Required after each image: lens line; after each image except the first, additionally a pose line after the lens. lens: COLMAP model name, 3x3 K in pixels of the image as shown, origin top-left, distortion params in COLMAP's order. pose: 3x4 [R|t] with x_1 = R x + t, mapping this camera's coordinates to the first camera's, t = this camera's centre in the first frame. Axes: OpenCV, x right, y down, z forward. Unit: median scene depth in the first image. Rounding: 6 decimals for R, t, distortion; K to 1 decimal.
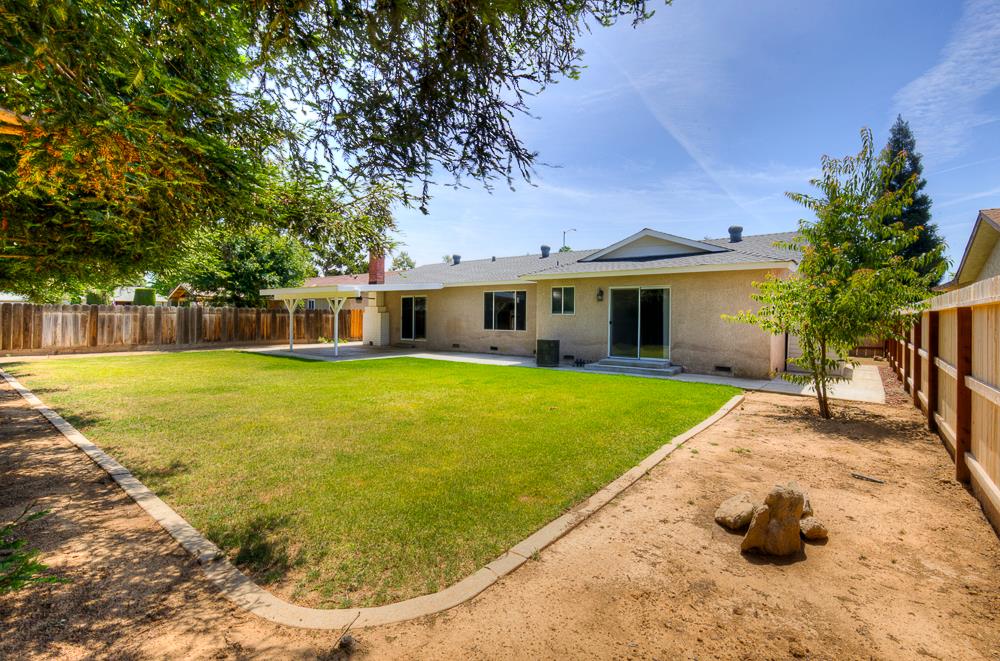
lens RADIAL K [[453.0, 0, 492.2], [0, 453.0, 311.4], [0, 0, 1]] dist [0.008369, 0.000909]
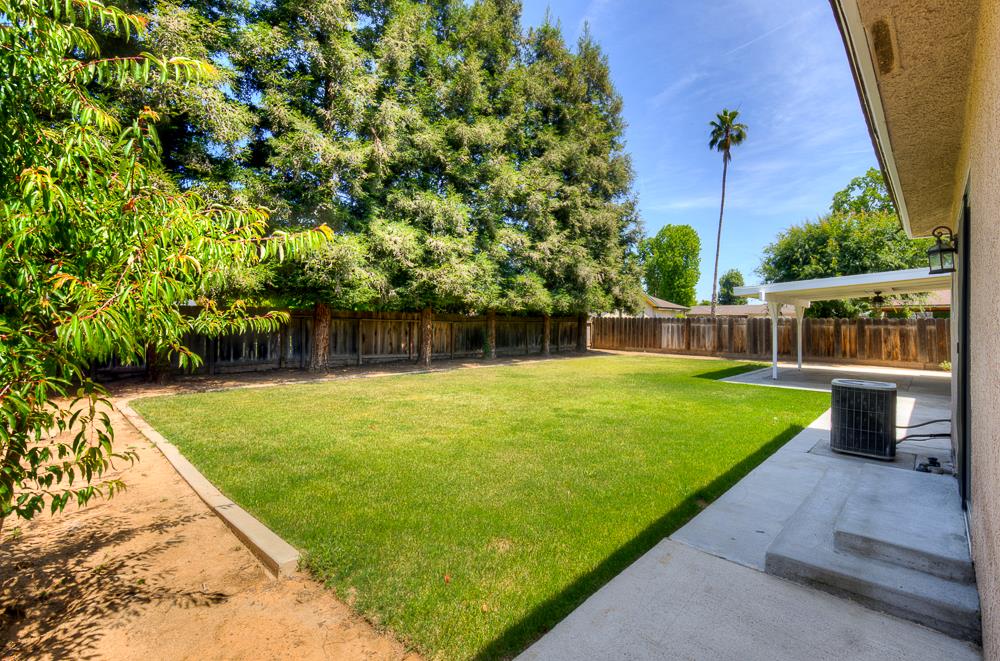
lens RADIAL K [[453.0, 0, 509.8], [0, 453.0, 322.9], [0, 0, 1]] dist [0.008369, 0.000909]
pose [[-0.053204, -0.001329, -0.998583, 0.404284], [0.001537, 0.999998, -0.001413, 0.001229], [0.998582, -0.001610, -0.053202, 0.522416]]
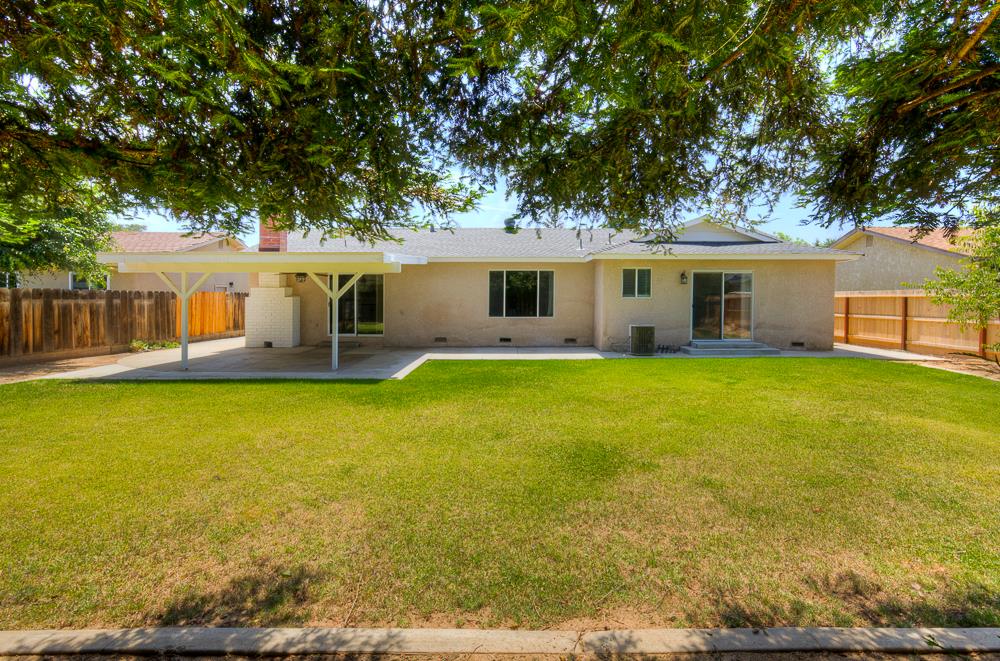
lens RADIAL K [[453.0, 0, 495.9], [0, 453.0, 299.4], [0, 0, 1]] dist [0.008369, 0.000909]
pose [[0.781151, -0.009146, 0.624275, -0.490520], [0.000879, 0.999908, 0.013549, -0.002437], [-0.624342, -0.010035, 0.781087, 0.350880]]
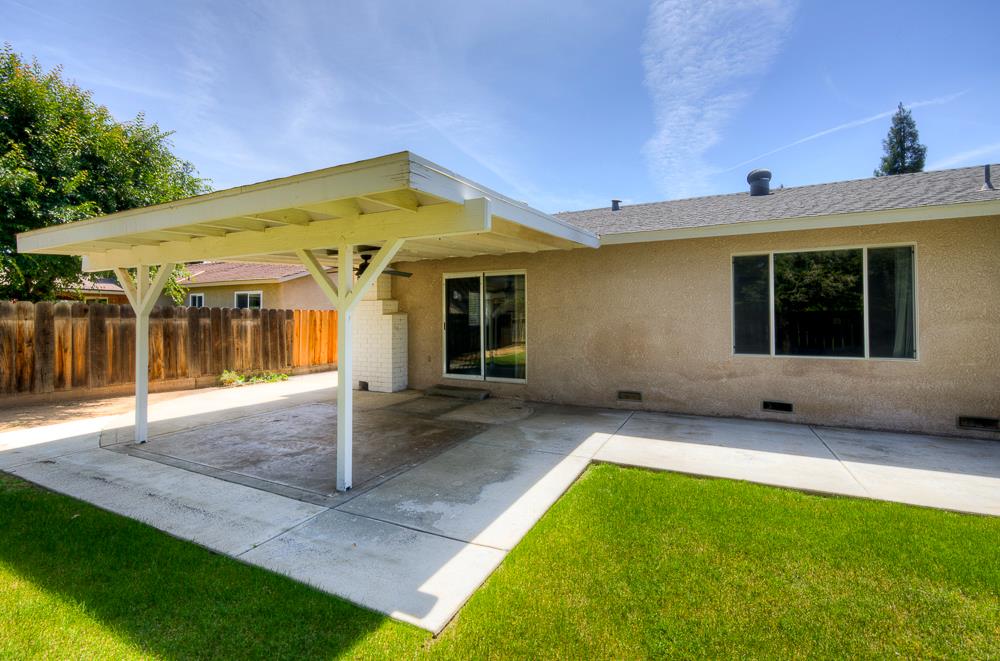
lens RADIAL K [[453.0, 0, 501.6], [0, 453.0, 314.2], [0, 0, 1]] dist [0.008369, 0.000909]
pose [[0.974115, -0.004601, 0.226006, -0.279811], [0.006241, 0.999959, -0.006542, 0.007288], [-0.225967, 0.007784, 0.974104, 0.652030]]
